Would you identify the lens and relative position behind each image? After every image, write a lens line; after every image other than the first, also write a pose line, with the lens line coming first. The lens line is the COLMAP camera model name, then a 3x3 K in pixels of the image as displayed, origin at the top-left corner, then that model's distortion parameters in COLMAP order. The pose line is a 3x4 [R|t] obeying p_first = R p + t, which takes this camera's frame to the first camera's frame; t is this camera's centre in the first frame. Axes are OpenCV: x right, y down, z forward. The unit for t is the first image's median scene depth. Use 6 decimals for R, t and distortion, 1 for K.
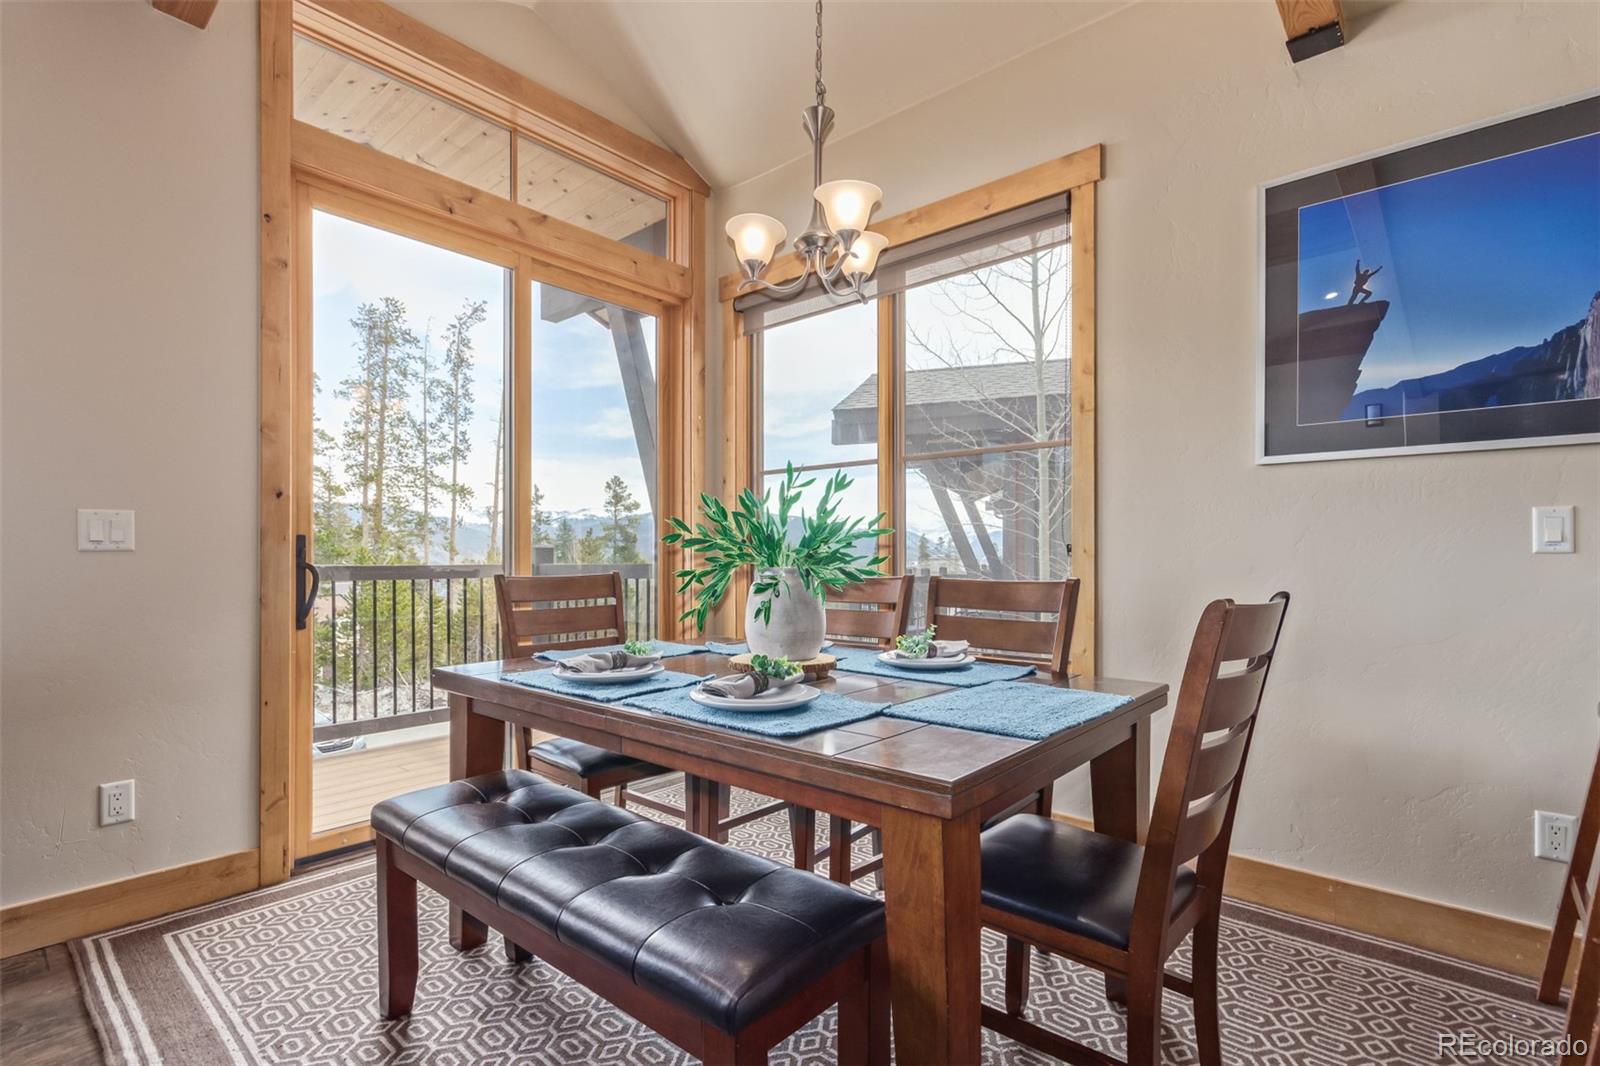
lens RADIAL K [[751.6, 0, 804.1], [0, 751.6, 558.6], [0, 0, 1]] dist [0.009140, -0.000499]
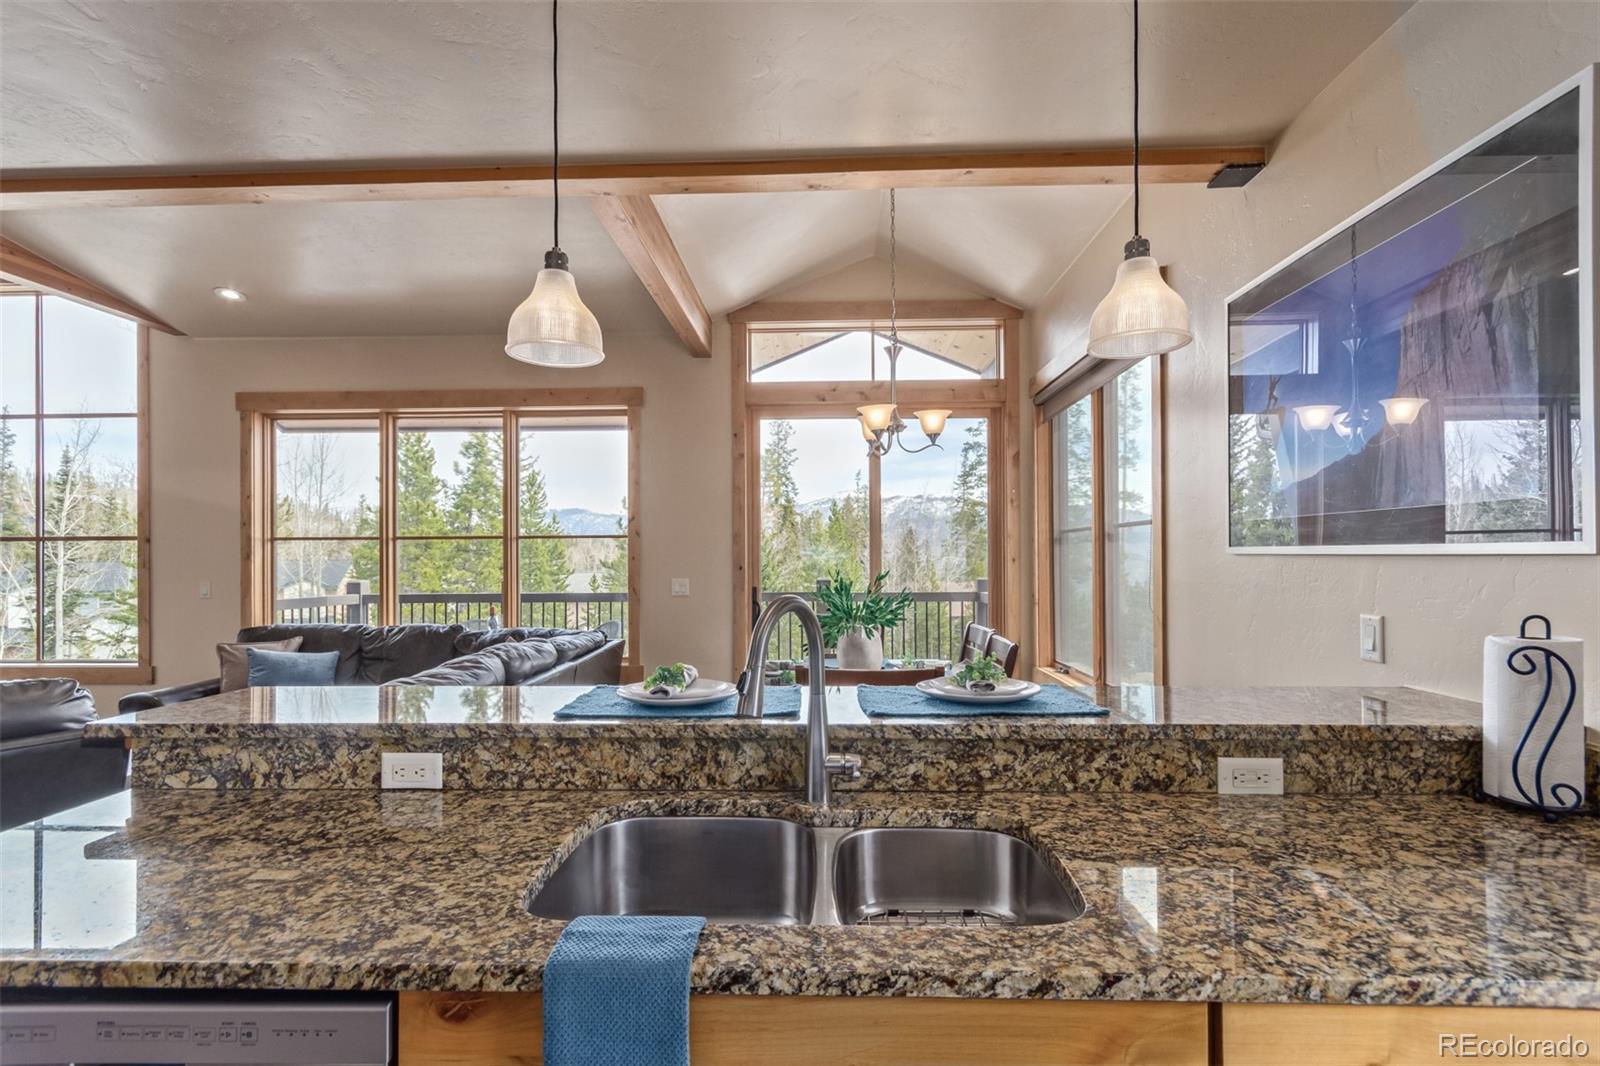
lens RADIAL K [[751.6, 0, 792.9], [0, 751.6, 553.4], [0, 0, 1]] dist [0.009140, -0.000499]
pose [[0.624605, -0.007672, -0.780903, 0.632139], [0.002899, 0.999968, -0.007506, -0.070722], [0.780935, 0.002425, 0.624608, -0.105767]]
